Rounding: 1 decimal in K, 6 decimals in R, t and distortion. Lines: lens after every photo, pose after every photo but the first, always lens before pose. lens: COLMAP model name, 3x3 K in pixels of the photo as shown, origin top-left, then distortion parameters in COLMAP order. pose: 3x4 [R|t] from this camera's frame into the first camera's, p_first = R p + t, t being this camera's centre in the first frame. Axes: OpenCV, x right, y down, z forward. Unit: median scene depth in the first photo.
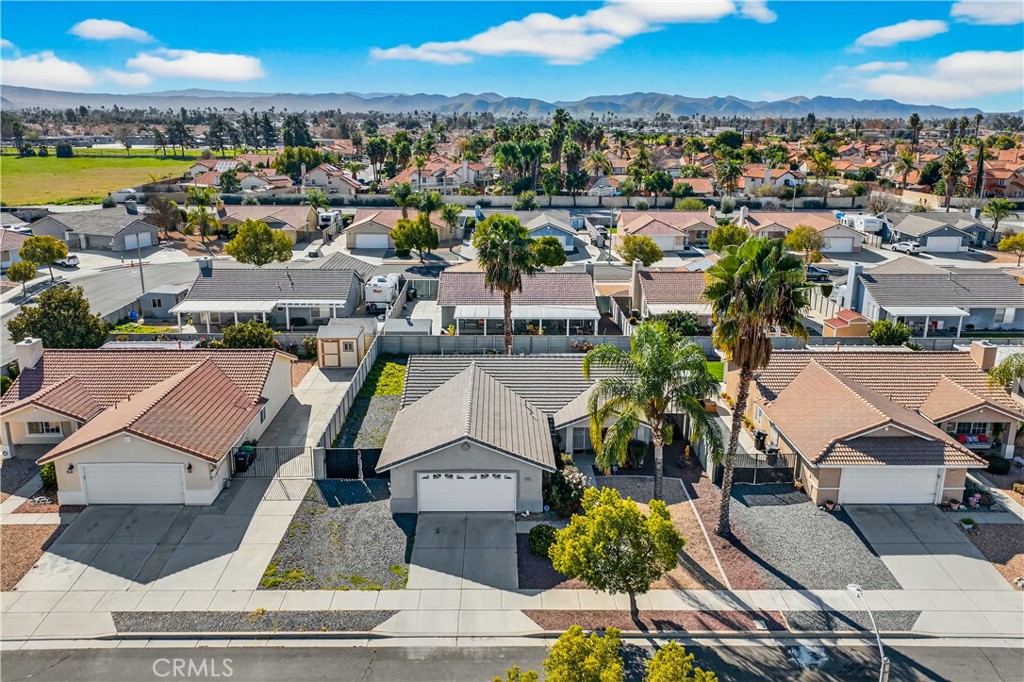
lens RADIAL K [[837.1, 0, 516.7], [0, 837.1, 337.6], [0, 0, 1]] dist [0.027569, -0.023182]
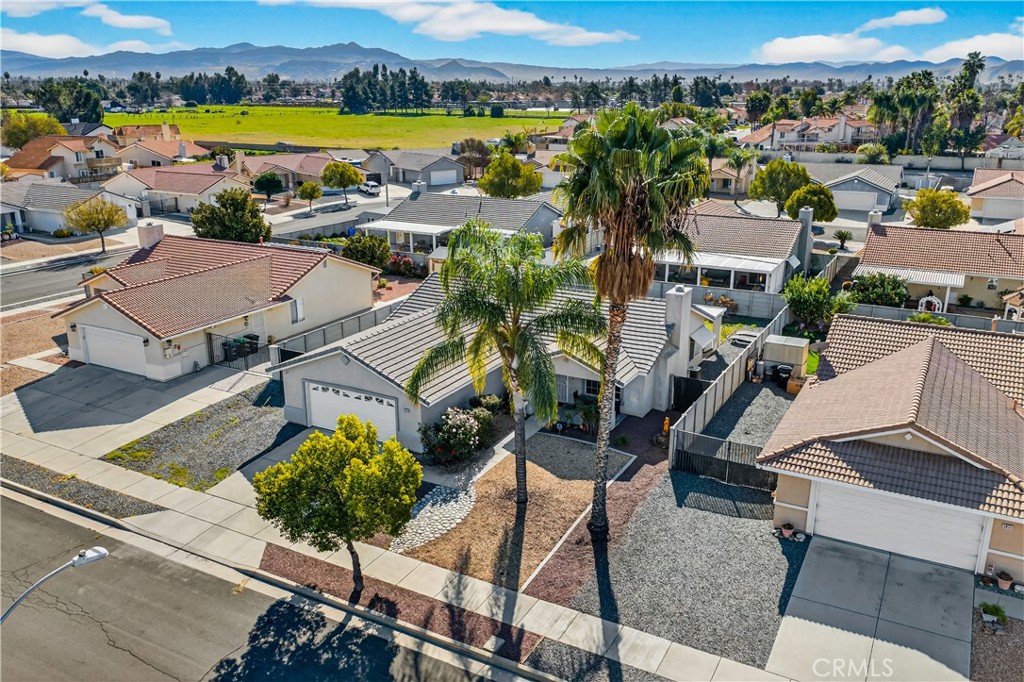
lens RADIAL K [[837.1, 0, 511.9], [0, 837.1, 339.2], [0, 0, 1]] dist [0.027569, -0.023182]
pose [[0.867373, 0.135740, -0.478789, 0.484776], [-0.119345, 0.990744, 0.064678, 0.030942], [0.483137, 0.001041, 0.875544, 0.307200]]
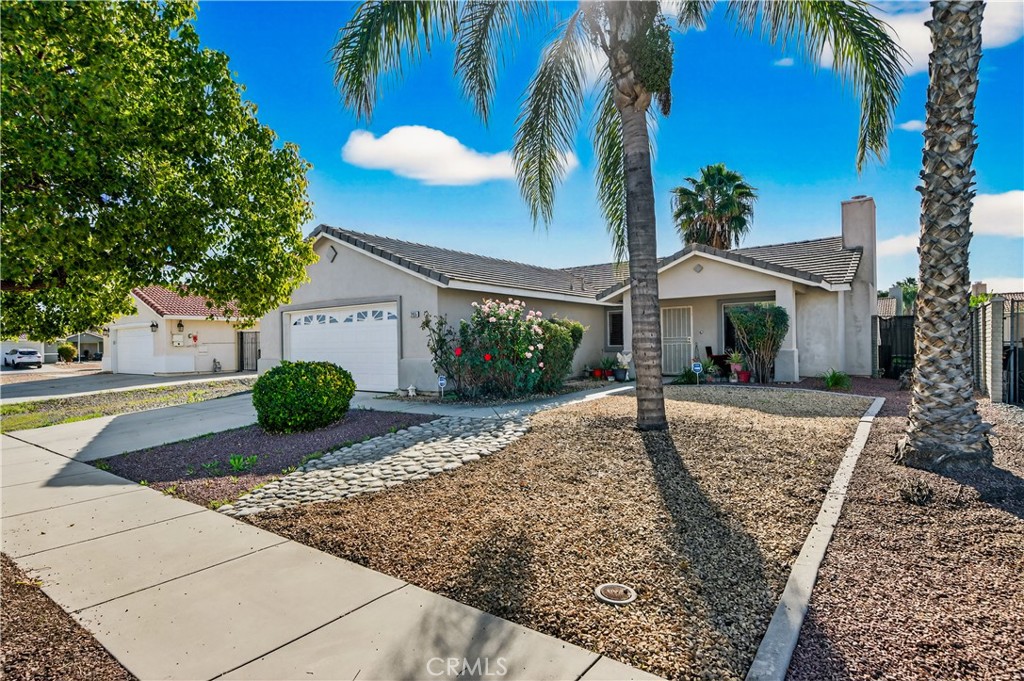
lens RADIAL K [[546.4, 0, 511.7], [0, 546.4, 342.2], [0, 0, 1]] dist [-0.003012, -0.000174]
pose [[0.785332, -0.025491, -0.618549, 0.234183], [-0.133157, 0.968810, -0.208987, 0.233672], [0.604584, 0.246489, 0.757444, 0.788195]]
